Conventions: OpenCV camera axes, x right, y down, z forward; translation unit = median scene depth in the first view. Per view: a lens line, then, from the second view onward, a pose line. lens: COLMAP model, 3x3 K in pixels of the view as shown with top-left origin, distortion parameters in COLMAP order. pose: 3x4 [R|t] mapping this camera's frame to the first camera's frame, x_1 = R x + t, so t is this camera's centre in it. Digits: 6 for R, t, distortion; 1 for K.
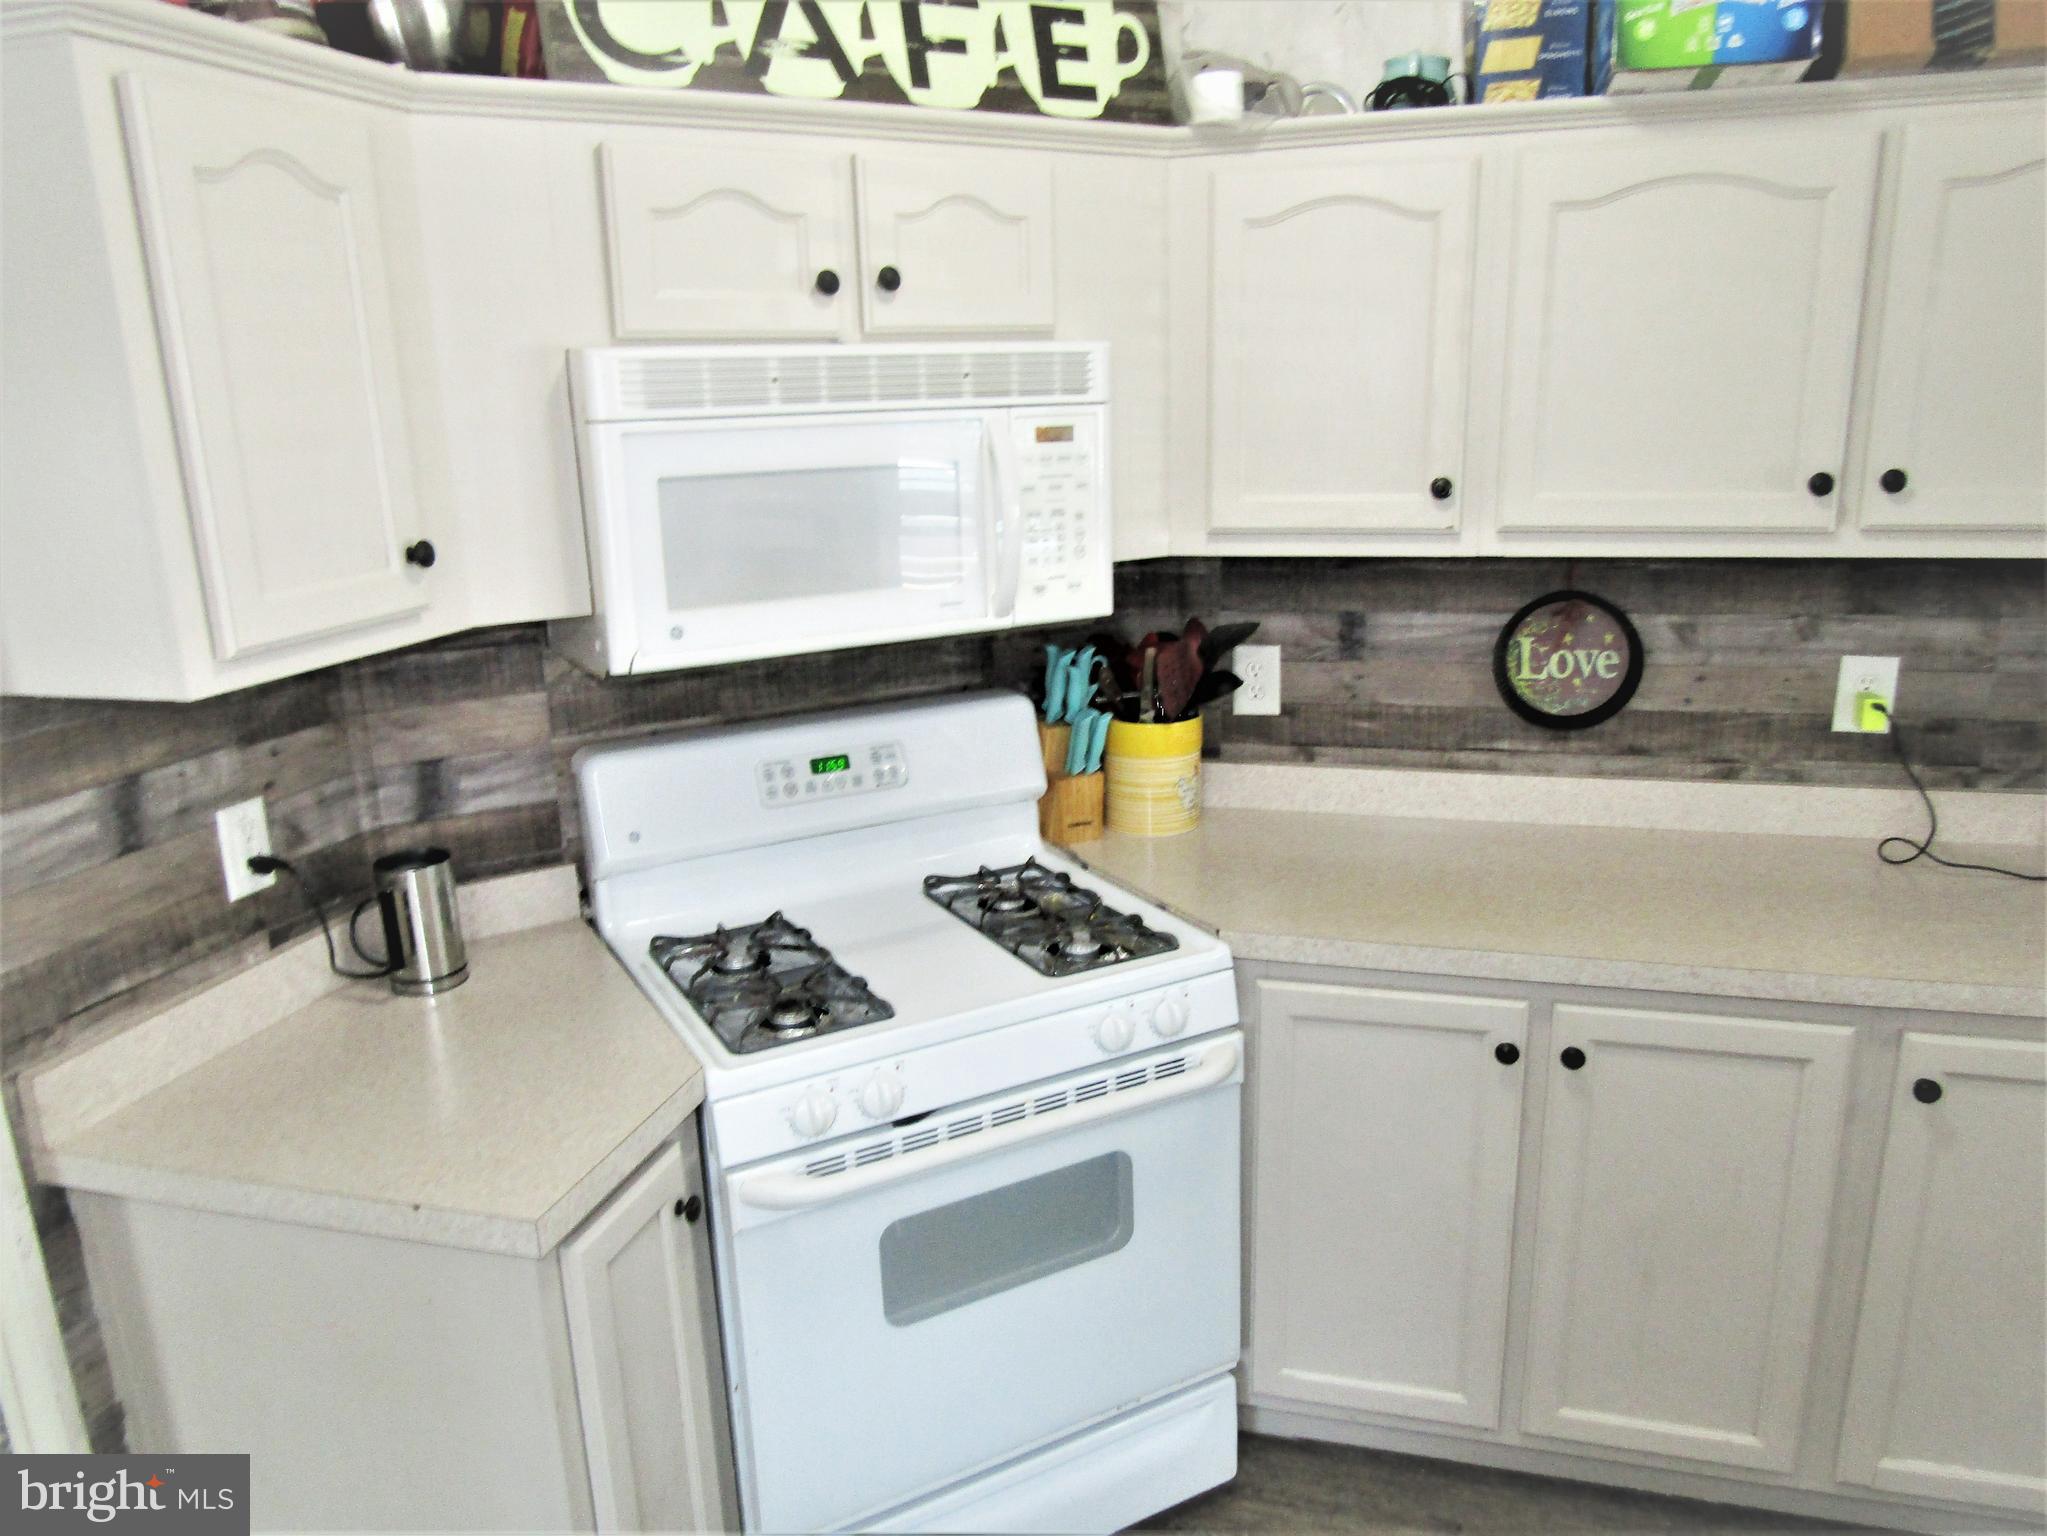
lens RADIAL K [[1445.7, 0, 1011.2], [0, 1445.7, 771.6], [0, 0, 1]] dist [-0.012663, 0.001692]
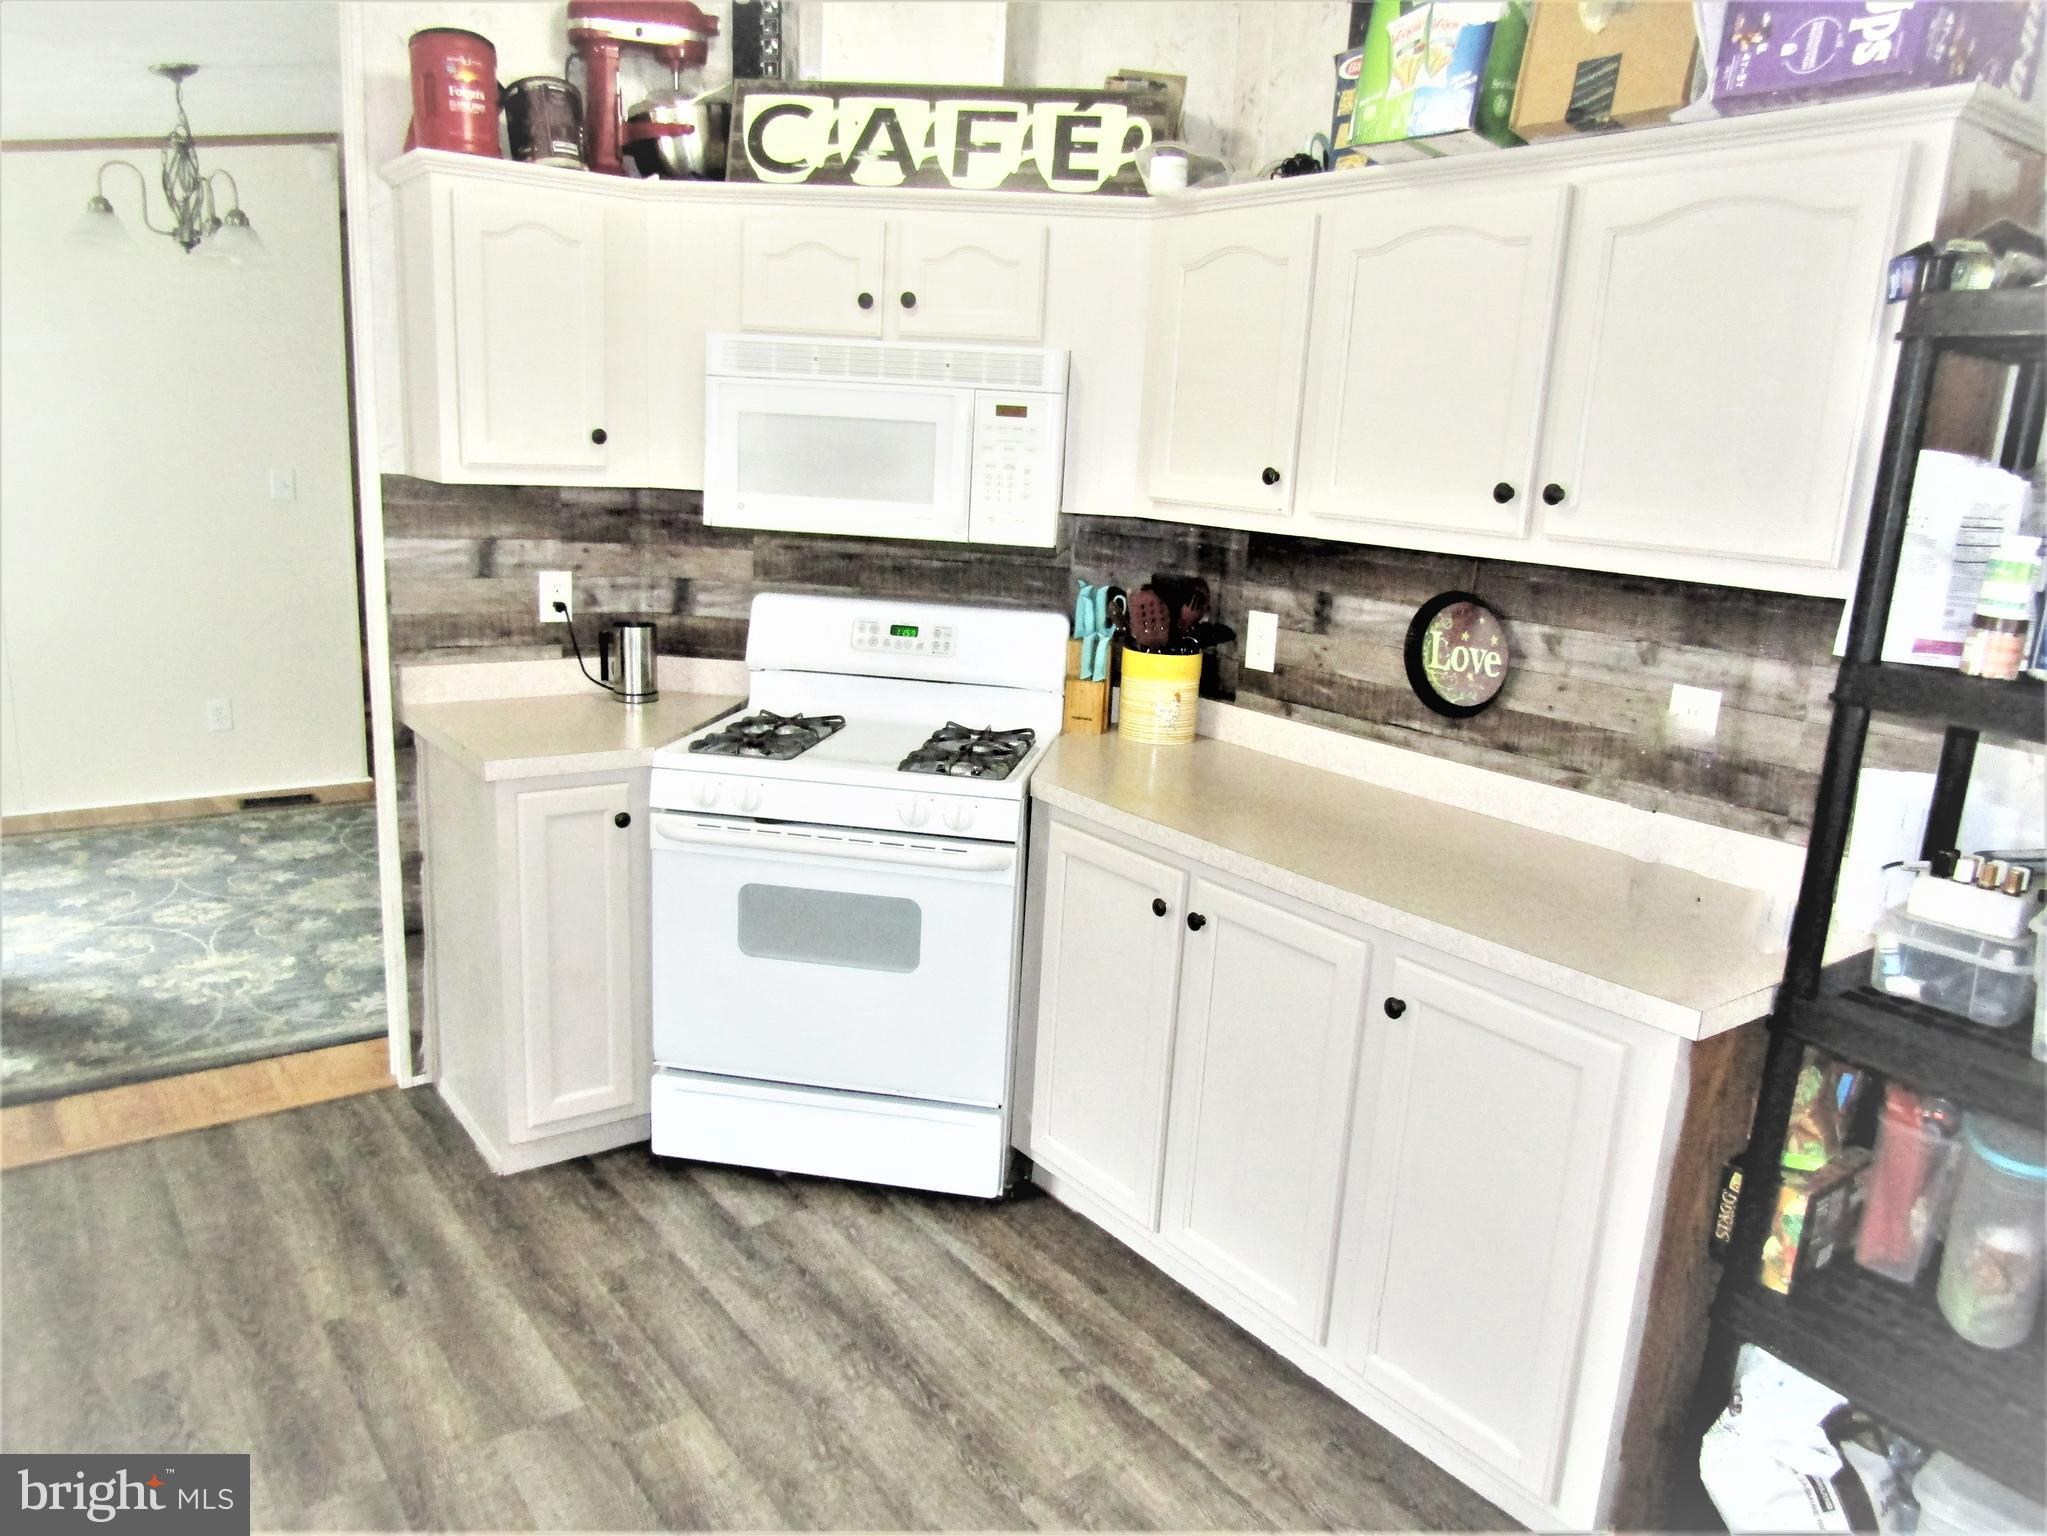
lens RADIAL K [[1445.7, 0, 1013.3], [0, 1445.7, 769.4], [0, 0, 1]] dist [-0.012663, 0.001692]
pose [[0.785482, 0.208491, -0.582709, 0.935651], [-0.232667, 0.971957, 0.034131, 0.061711], [0.573484, 0.108768, 0.811964, -0.121097]]
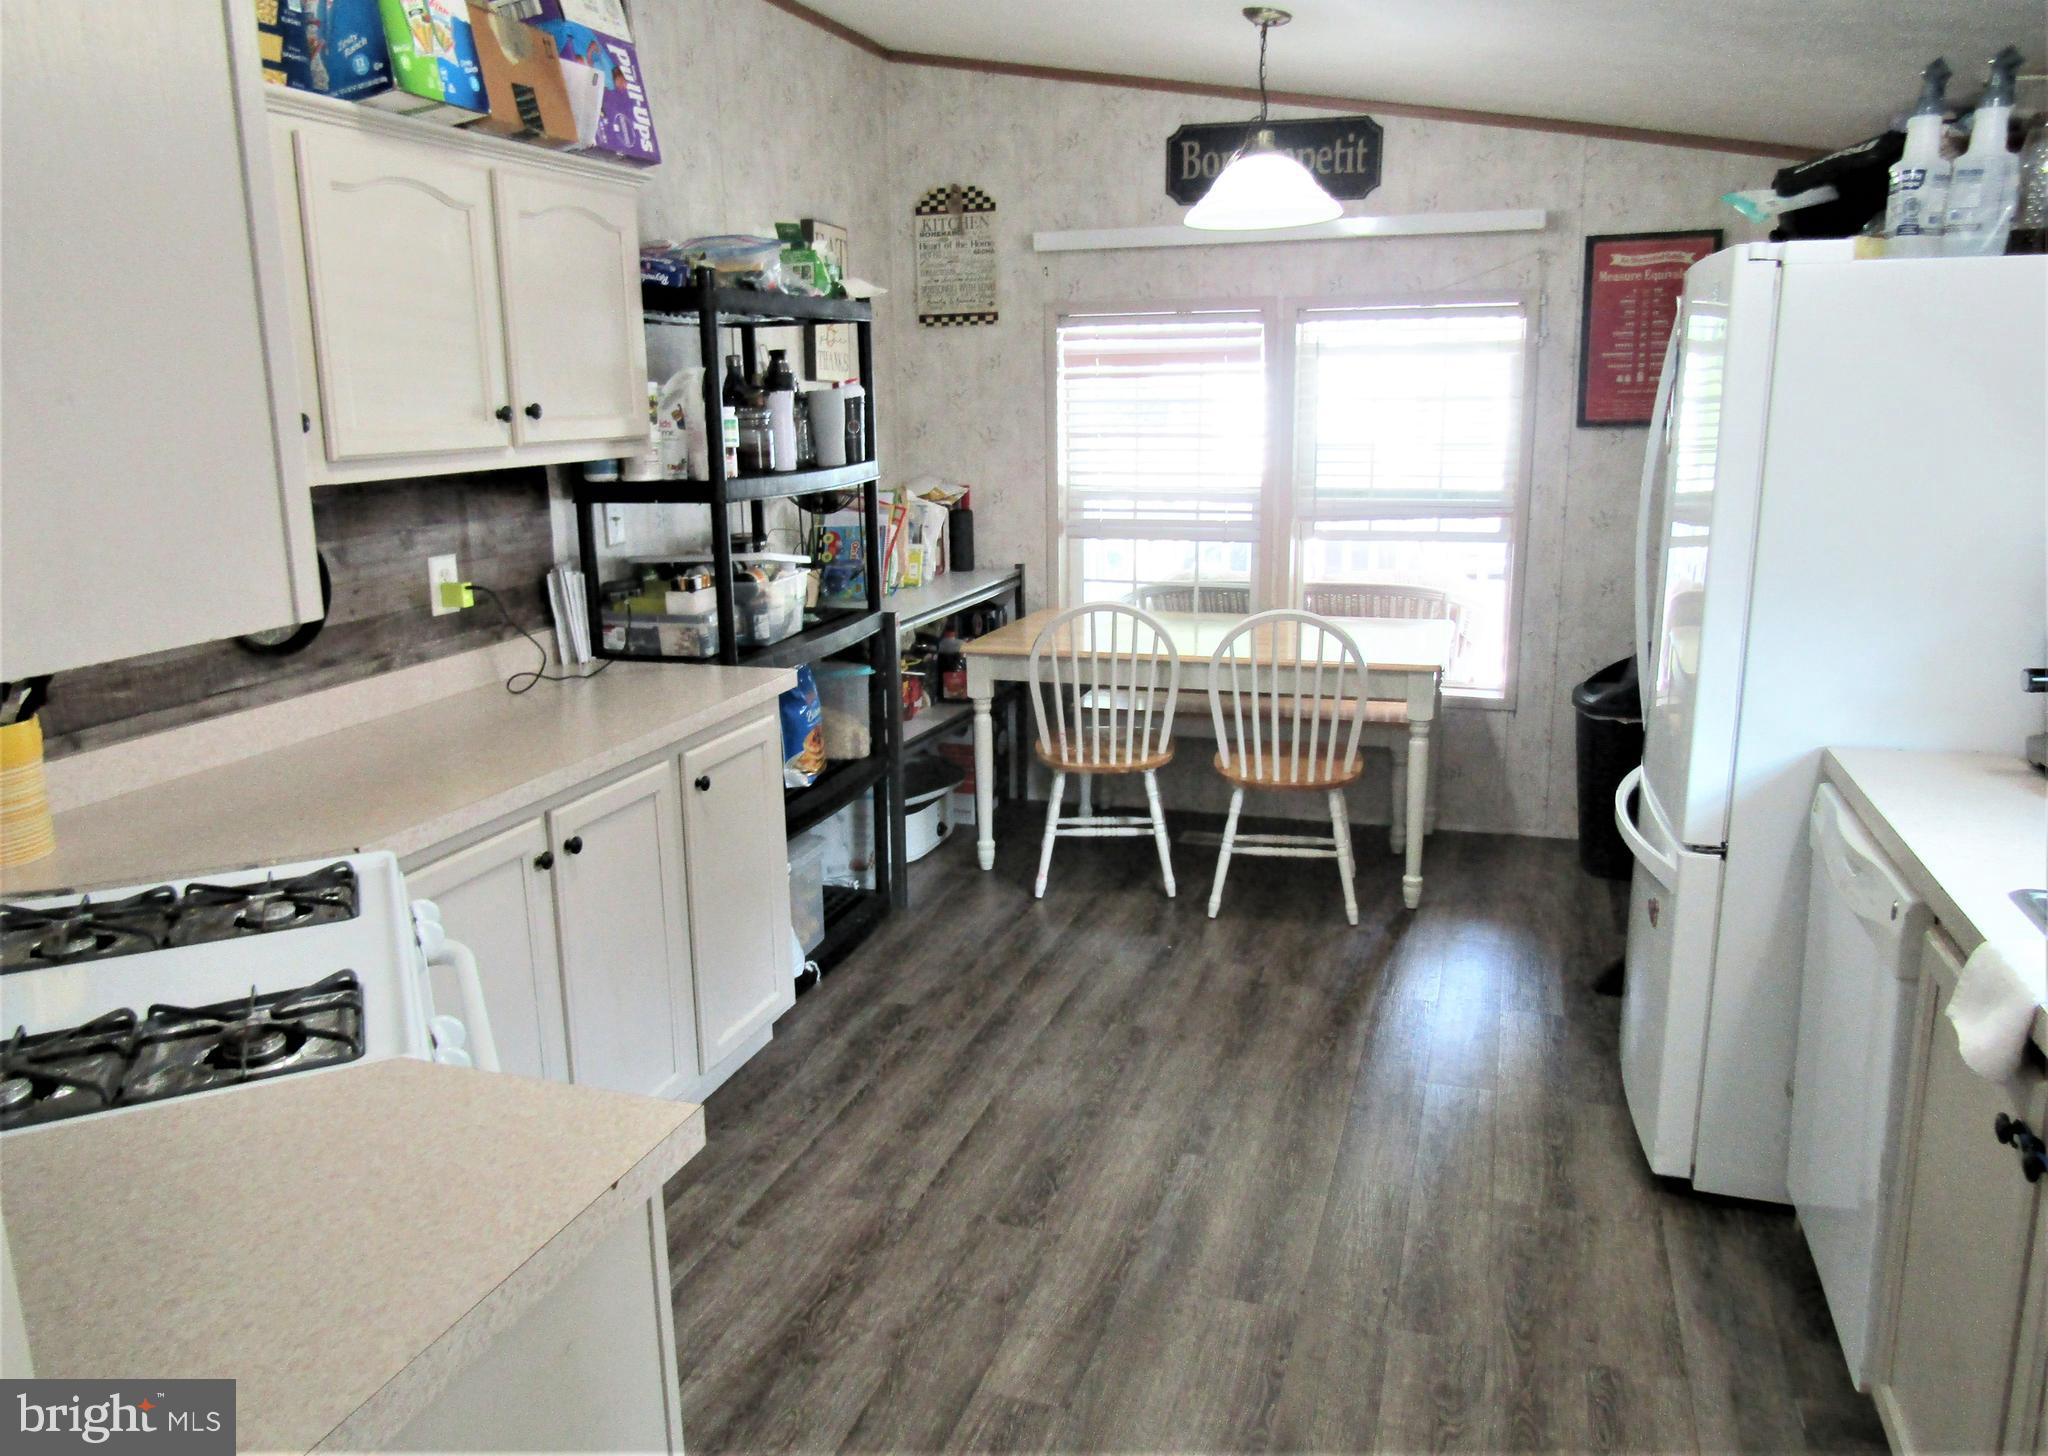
lens RADIAL K [[1446.0, 0, 1028.8], [0, 1446.0, 690.7], [0, 0, 1]] dist [-0.020812, 0.004785]
pose [[0.052557, -0.176810, 0.982841, -0.805716], [0.276100, 0.948409, 0.155851, -0.021717], [-0.959691, 0.263171, 0.098663, 0.428156]]
